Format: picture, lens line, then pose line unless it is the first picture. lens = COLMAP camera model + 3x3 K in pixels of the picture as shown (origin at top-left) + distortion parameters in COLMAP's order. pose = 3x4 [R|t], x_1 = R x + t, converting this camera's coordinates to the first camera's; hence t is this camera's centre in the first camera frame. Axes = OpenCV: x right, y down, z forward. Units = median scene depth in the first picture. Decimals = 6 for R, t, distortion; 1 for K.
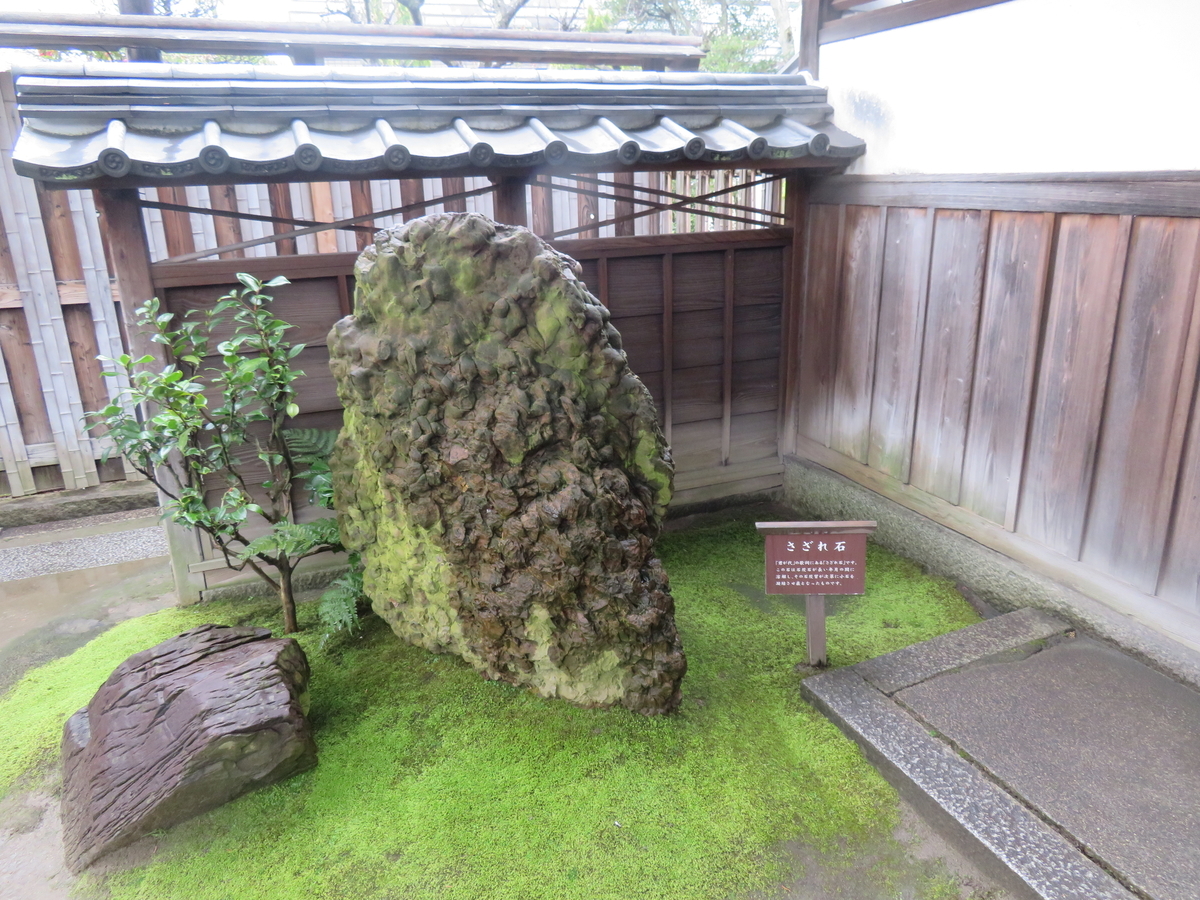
lens RADIAL K [[857.5, 0, 601.9], [0, 857.5, 445.2], [0, 0, 1]] dist [0.006776, 0.002596]
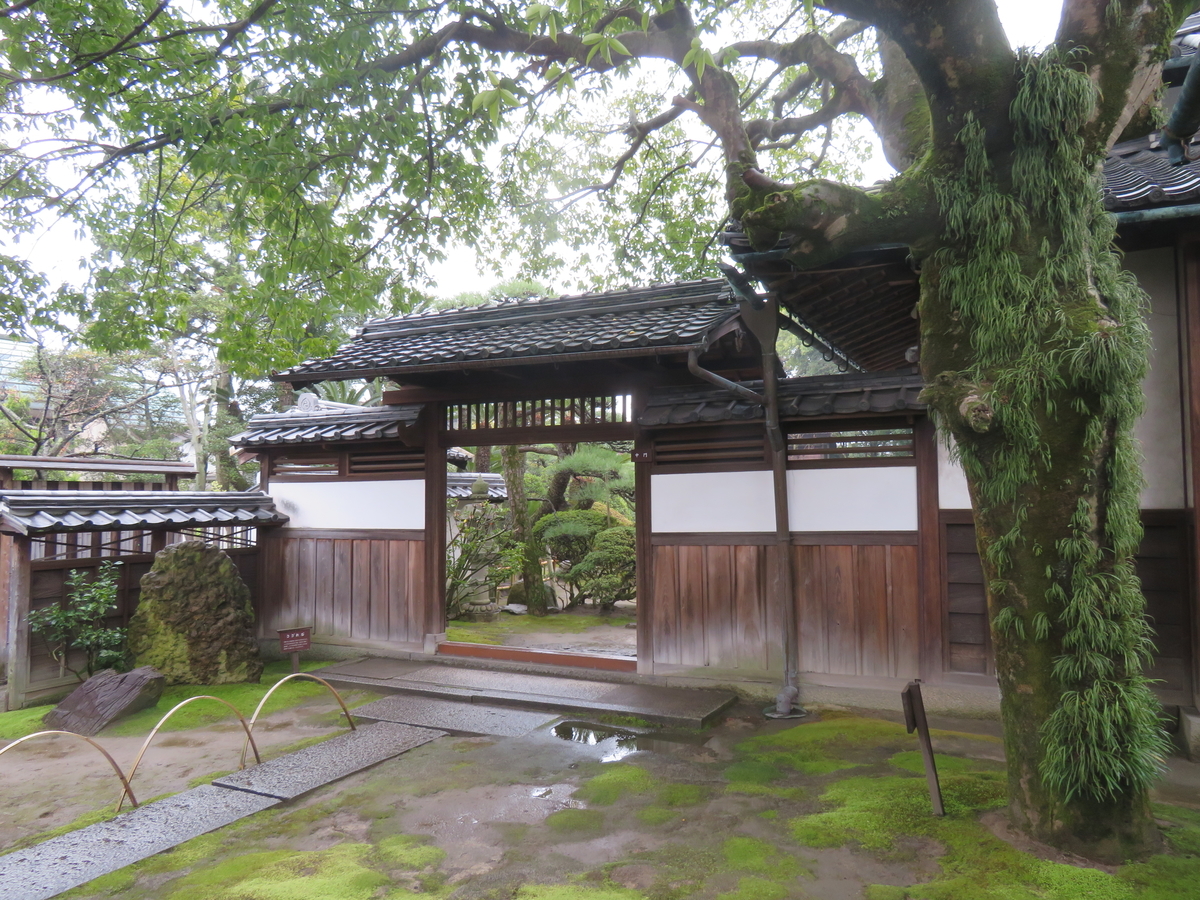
lens RADIAL K [[857.5, 0, 599.0], [0, 857.5, 447.0], [0, 0, 1]] dist [0.006776, 0.002596]
pose [[0.745646, 0.060922, 0.663552, -1.137959], [0.189766, 0.935161, -0.299103, 0.656652], [-0.638750, 0.348944, 0.685738, -2.320405]]
